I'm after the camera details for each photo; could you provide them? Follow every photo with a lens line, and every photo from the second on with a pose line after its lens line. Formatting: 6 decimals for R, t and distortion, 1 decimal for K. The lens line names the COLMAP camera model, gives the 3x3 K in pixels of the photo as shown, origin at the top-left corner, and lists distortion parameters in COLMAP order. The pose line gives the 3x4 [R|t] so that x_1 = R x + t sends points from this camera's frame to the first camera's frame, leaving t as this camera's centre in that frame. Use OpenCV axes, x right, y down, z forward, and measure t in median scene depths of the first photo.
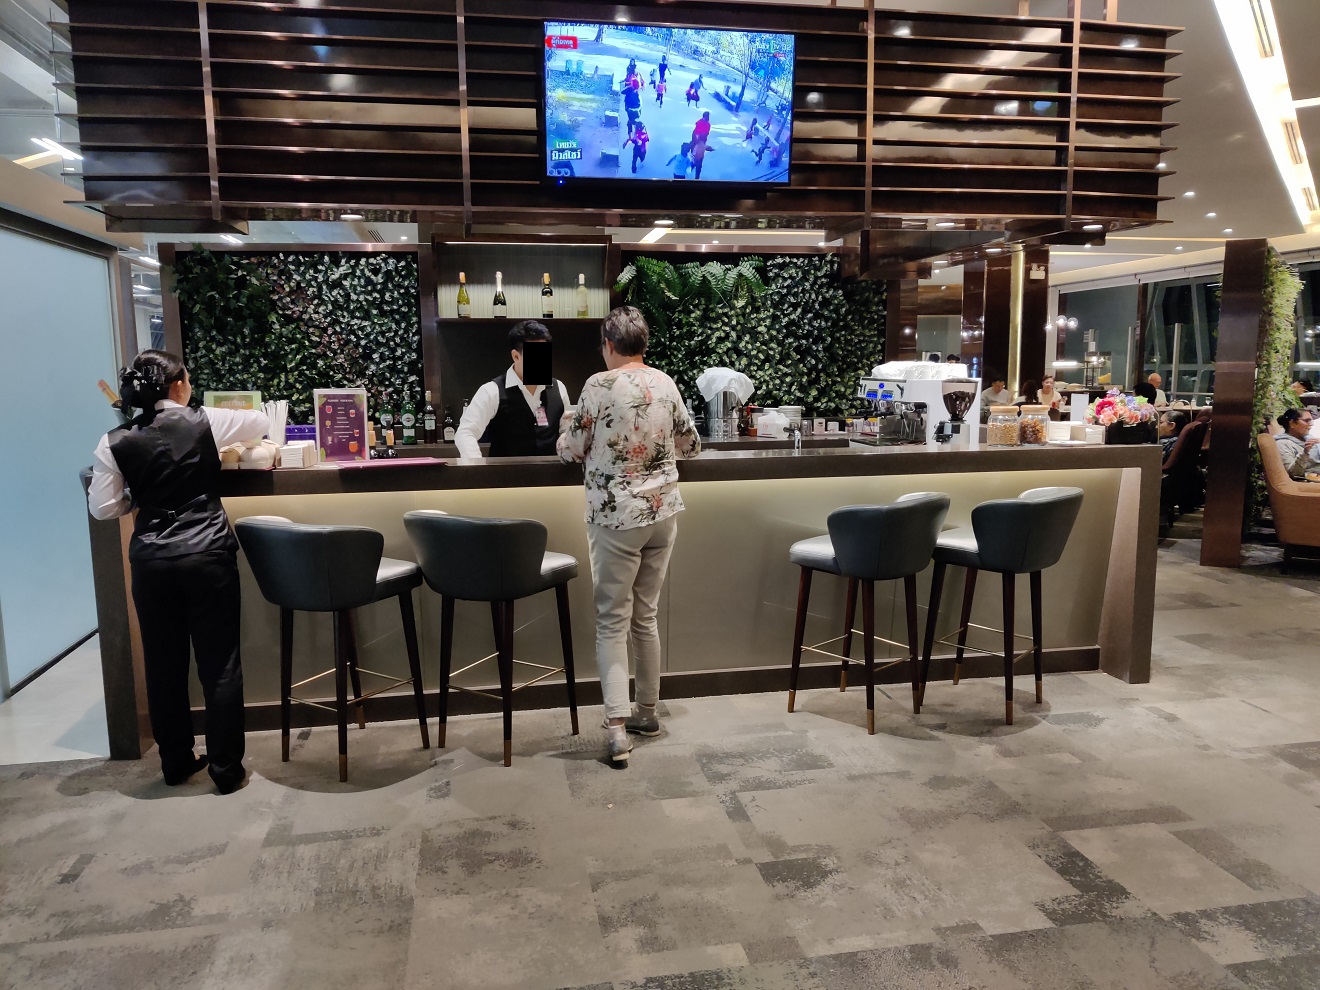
lens RADIAL K [[1004.6, 0, 665.7], [0, 1004.6, 496.9], [0, 0, 1]] dist [0.002529, 0.005195]
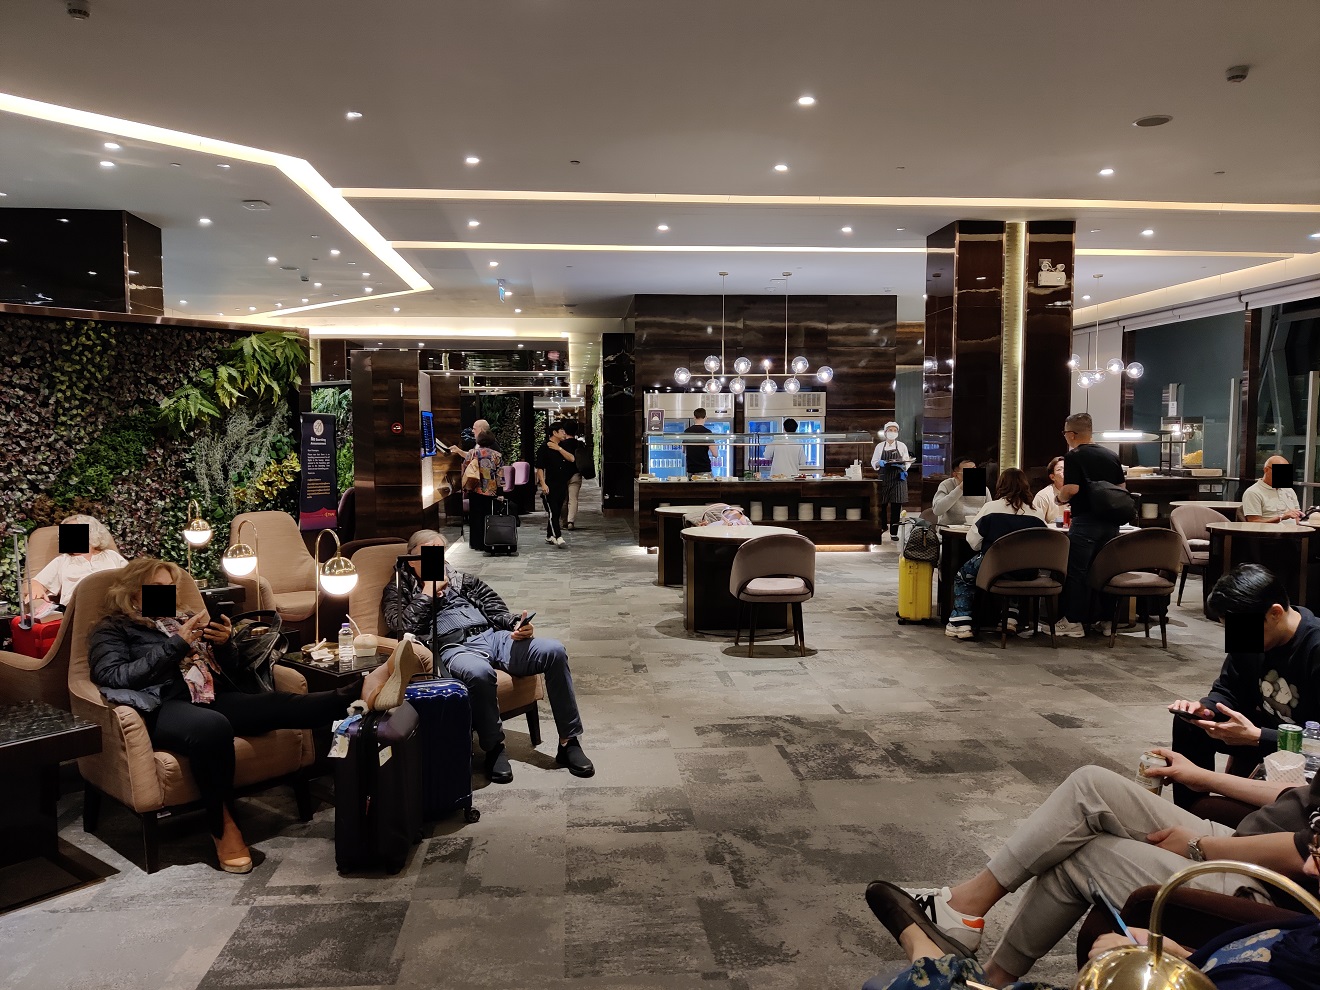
lens RADIAL K [[1004.6, 0, 652.7], [0, 1004.6, 496.8], [0, 0, 1]] dist [0.002529, 0.005195]
pose [[0.995138, 0.013636, -0.097539, 0.155156], [-0.019449, 0.998074, -0.058901, -0.048301], [0.096548, 0.060512, 0.993487, 0.327285]]
